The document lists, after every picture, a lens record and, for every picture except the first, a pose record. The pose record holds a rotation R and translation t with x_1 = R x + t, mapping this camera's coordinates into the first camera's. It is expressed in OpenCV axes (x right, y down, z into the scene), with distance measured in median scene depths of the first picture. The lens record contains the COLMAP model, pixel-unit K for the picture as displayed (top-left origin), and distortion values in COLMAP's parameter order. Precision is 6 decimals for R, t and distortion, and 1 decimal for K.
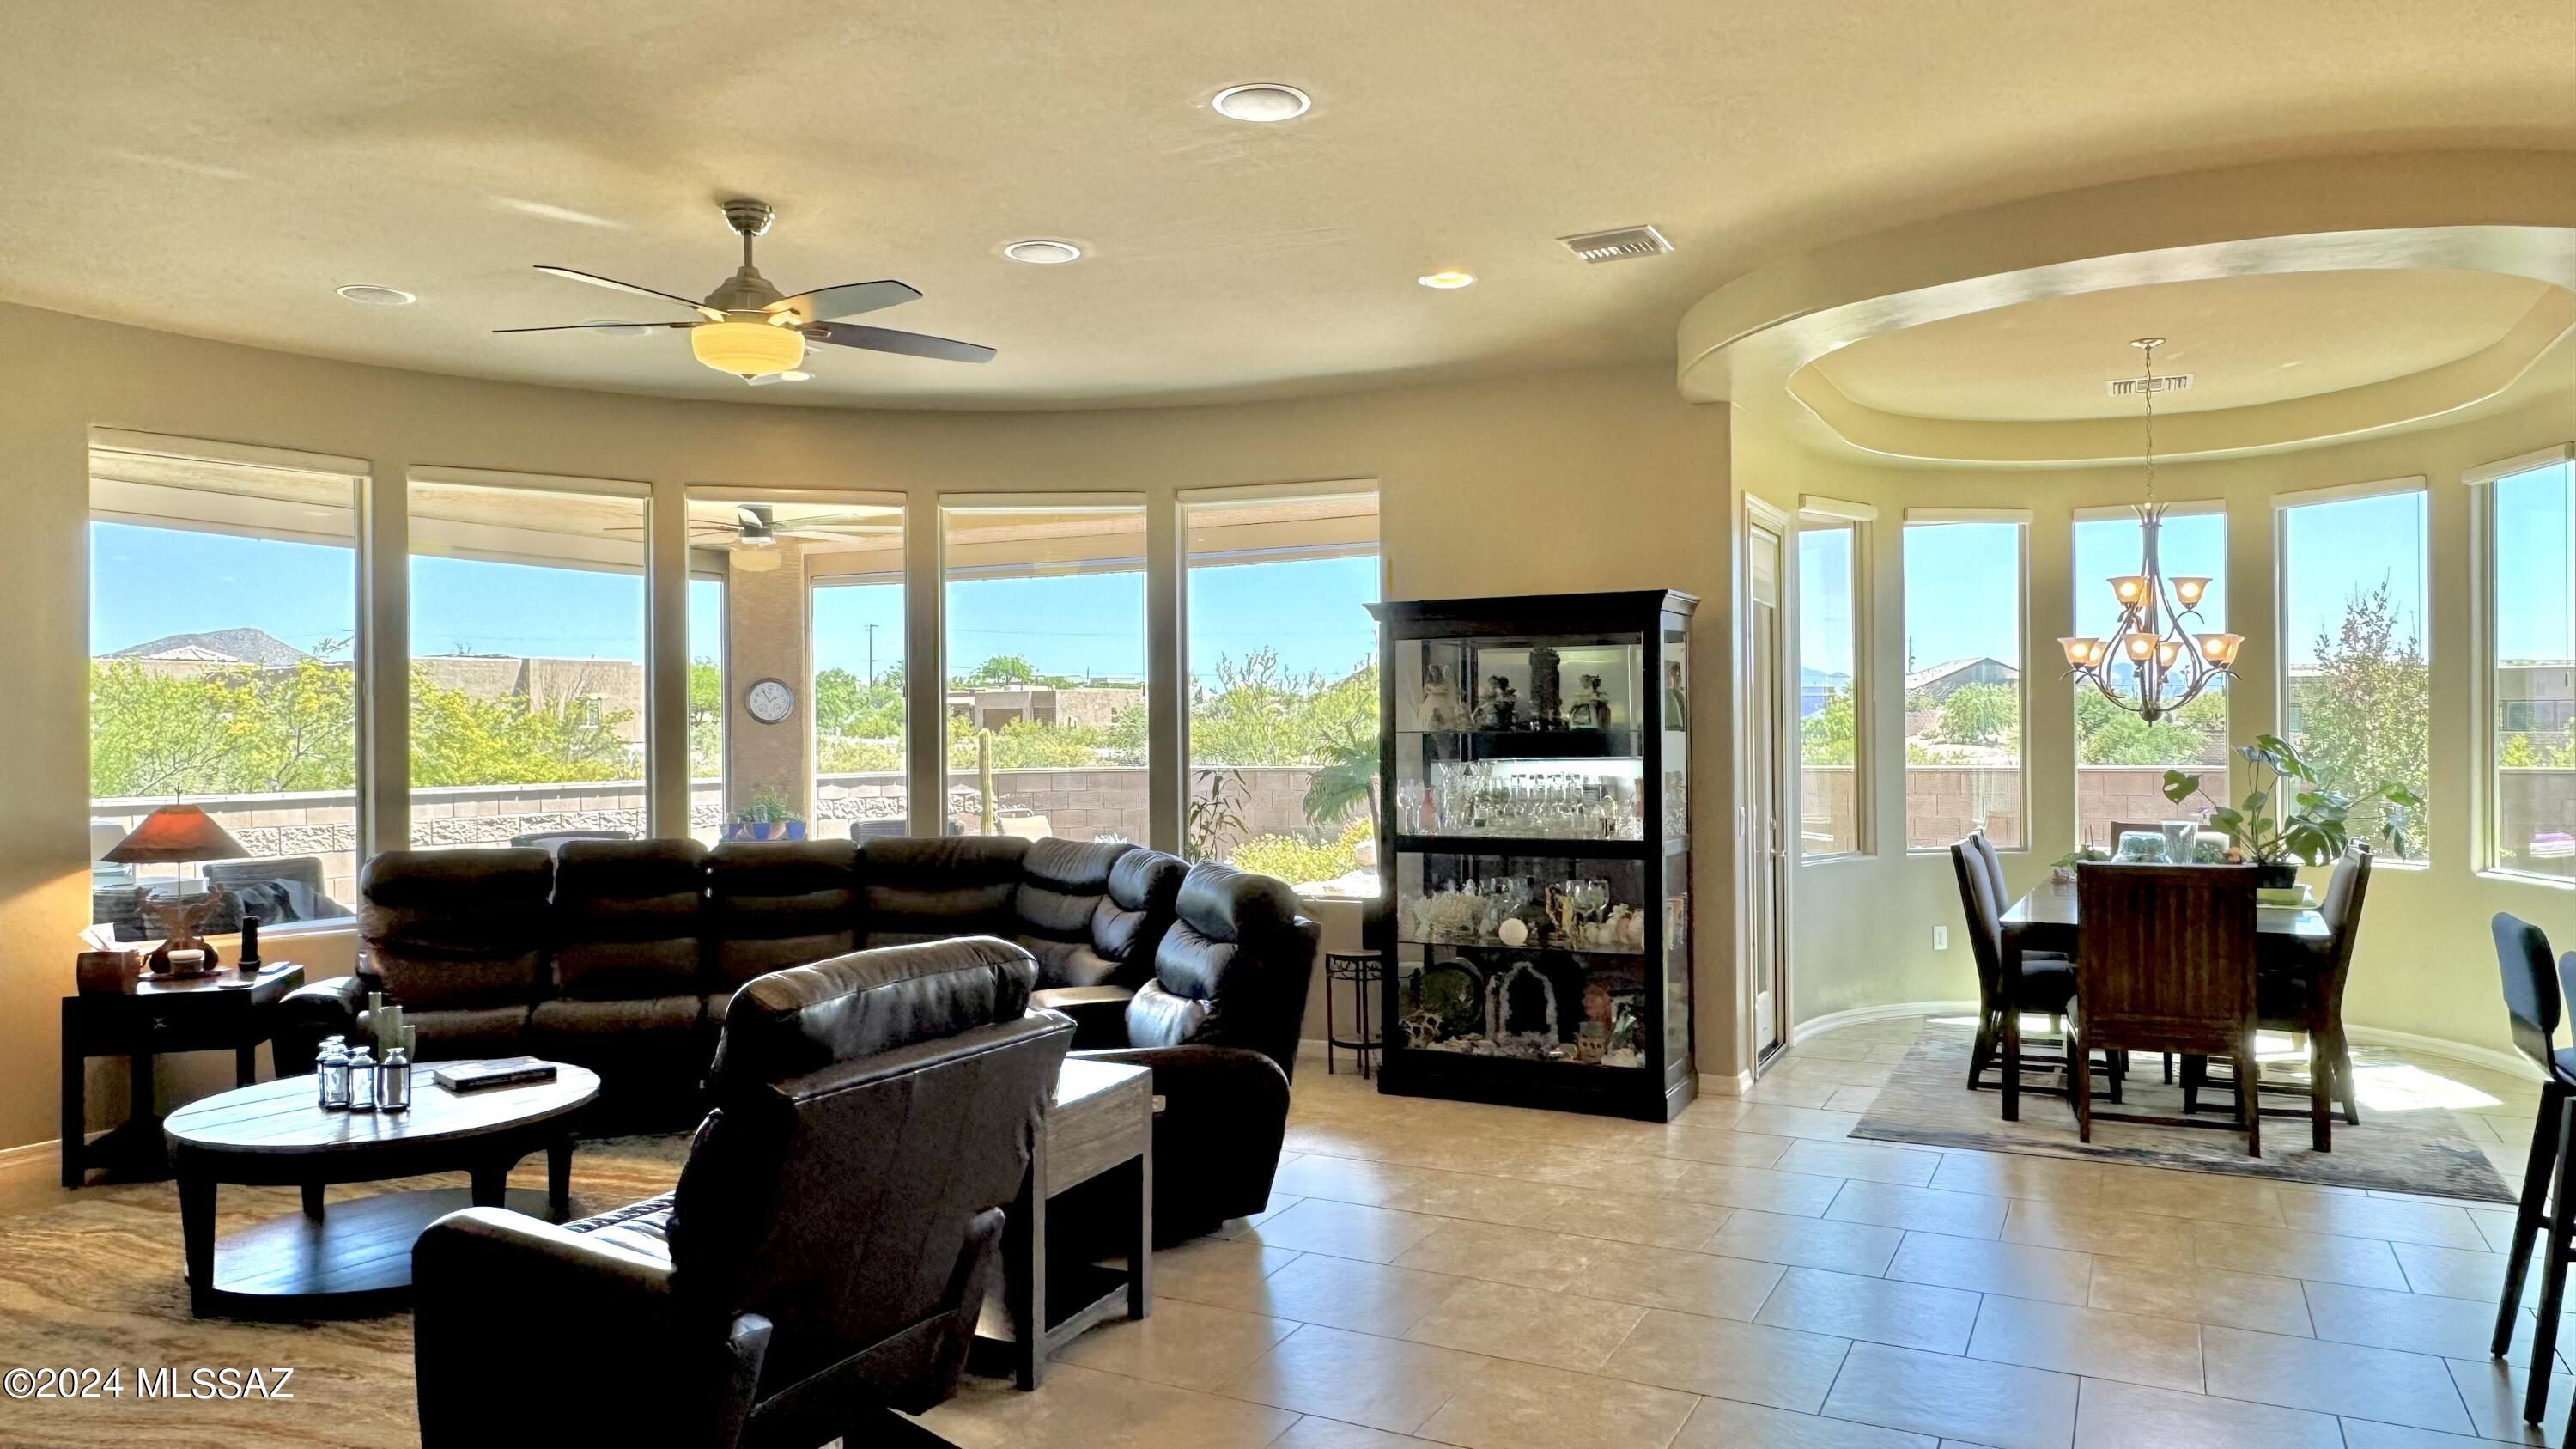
lens RADIAL K [[1711.4, 0, 1288.0], [0, 1711.4, 723.8], [0, 0, 1]] dist [-0.002286, -0.000918]
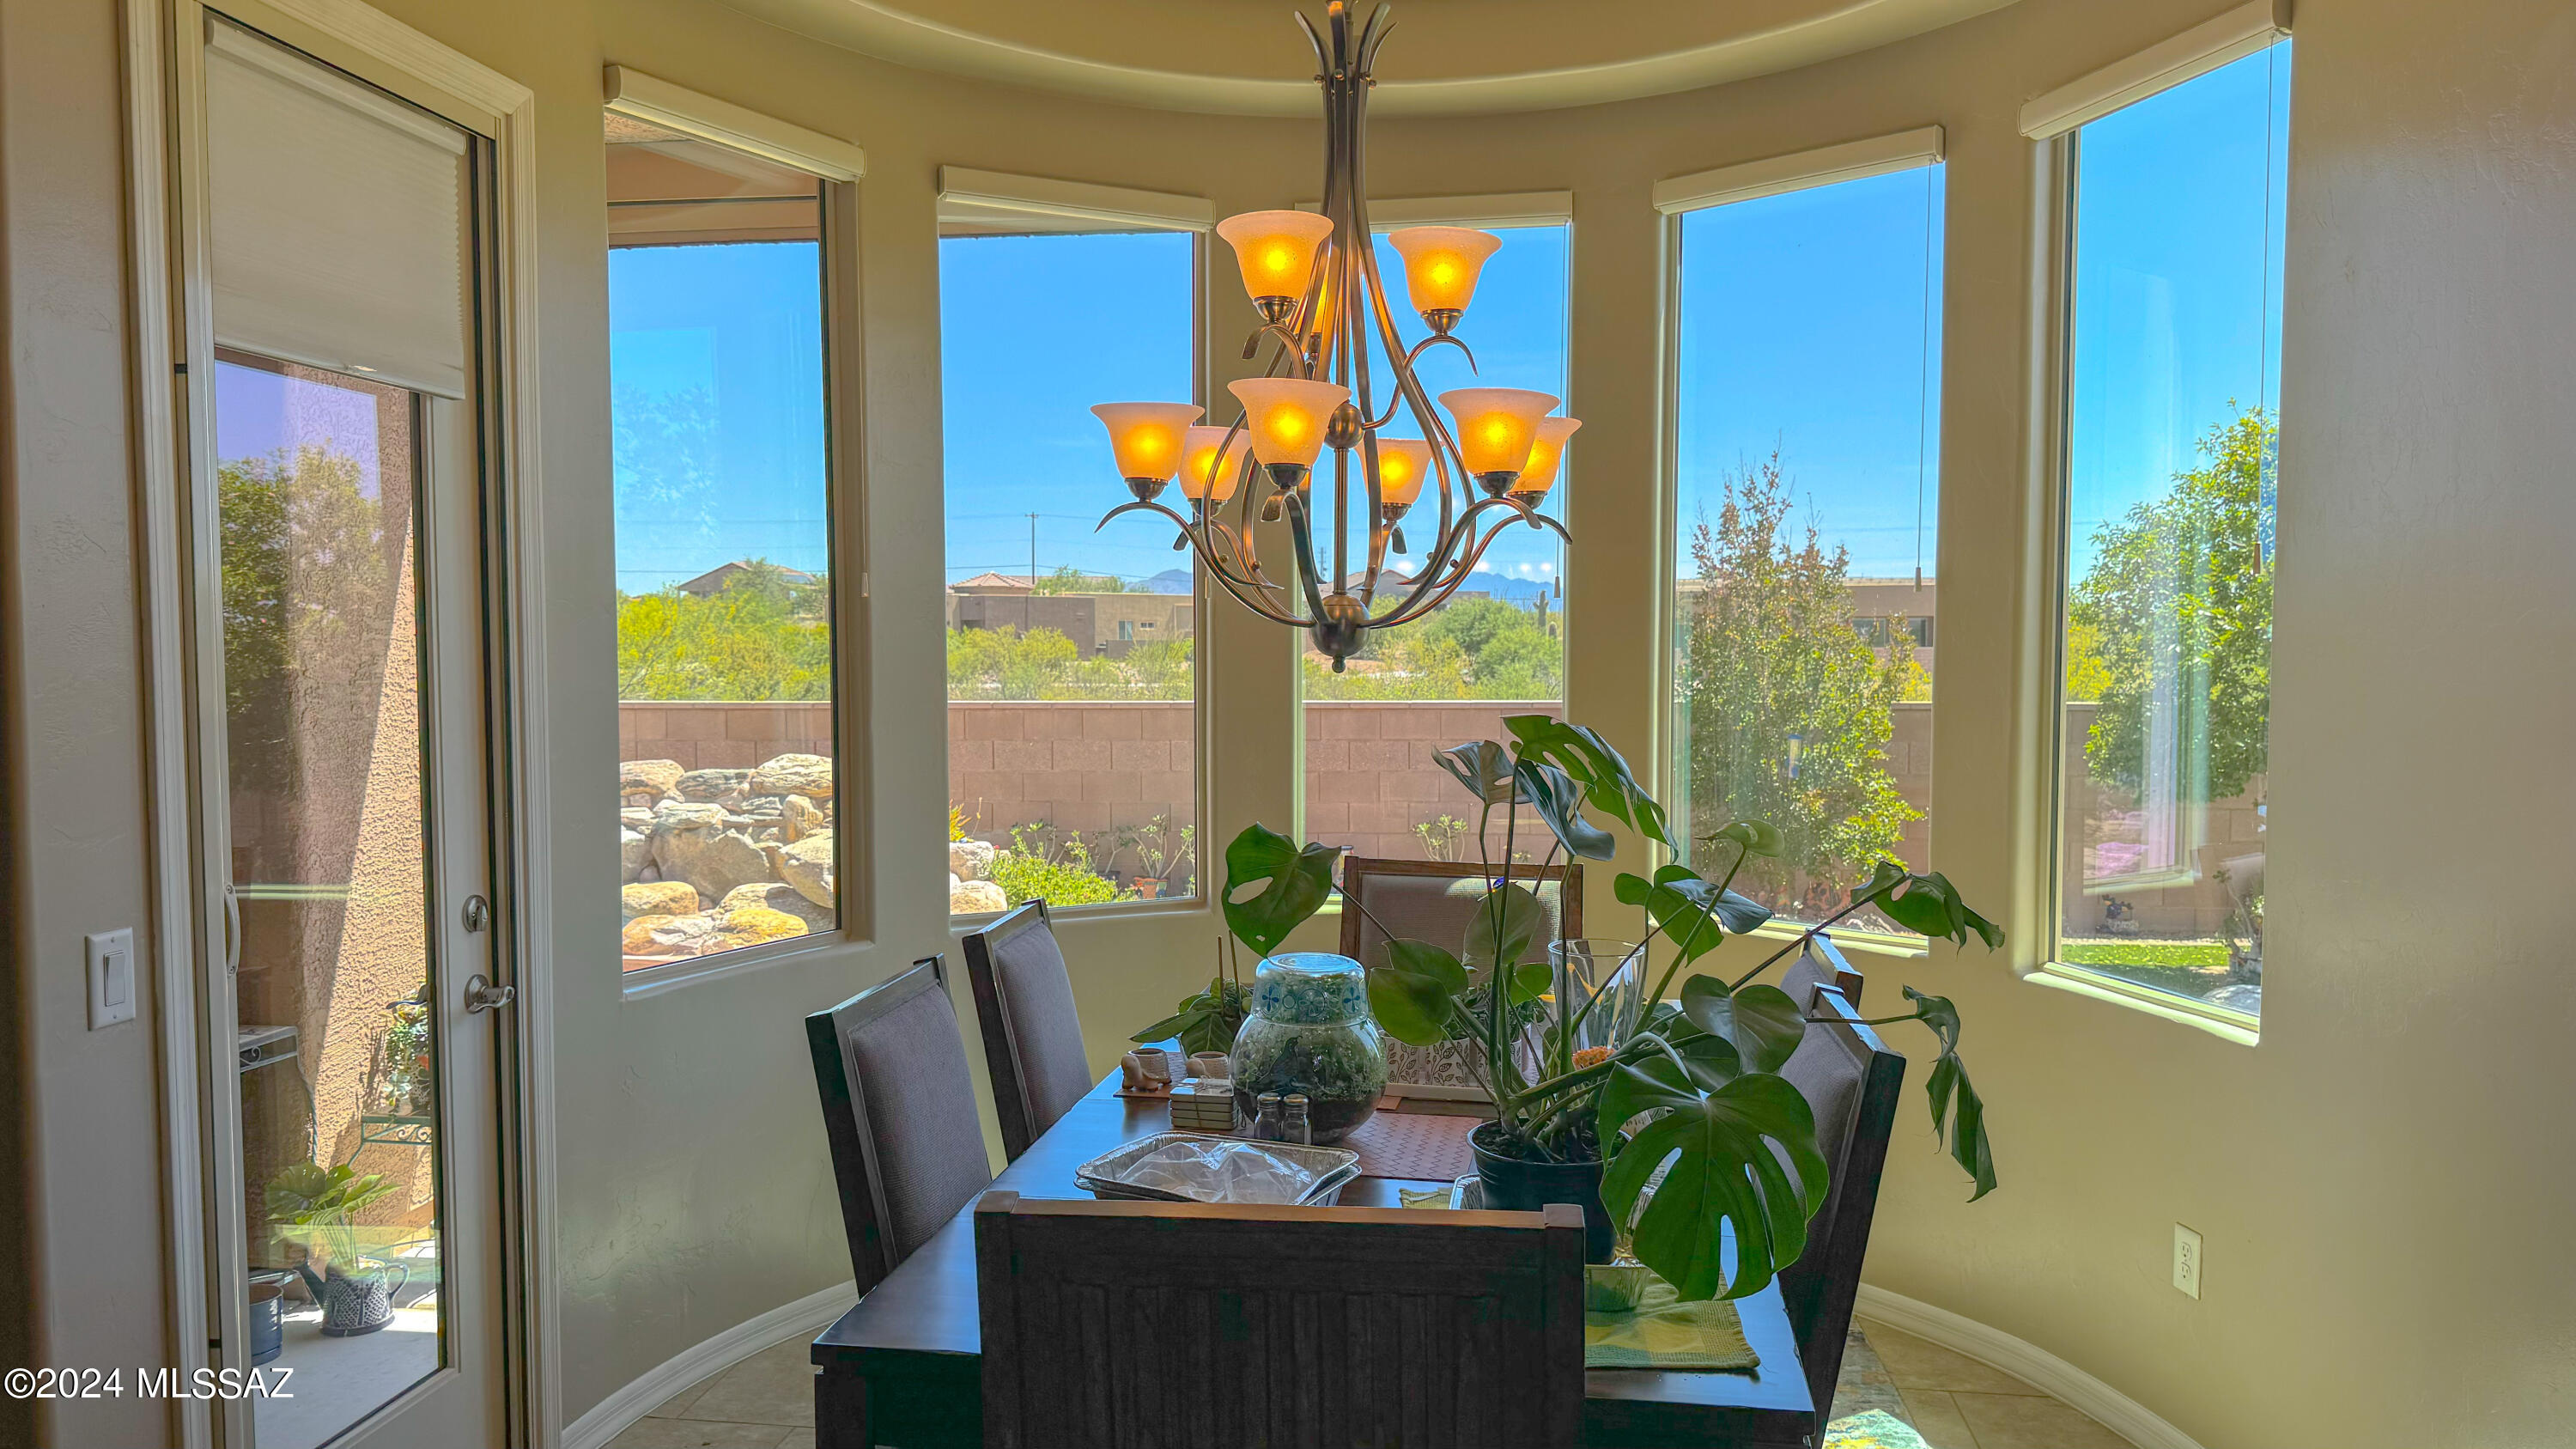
lens RADIAL K [[1858.3, 0, 1288.8], [0, 1858.3, 731.7], [0, 0, 1]] dist [-0.005986, -0.000826]
pose [[0.943988, -0.004392, 0.329949, 0.309028], [-0.014550, 0.998385, 0.054915, -0.004438], [-0.329658, -0.056640, 0.942400, 0.536868]]
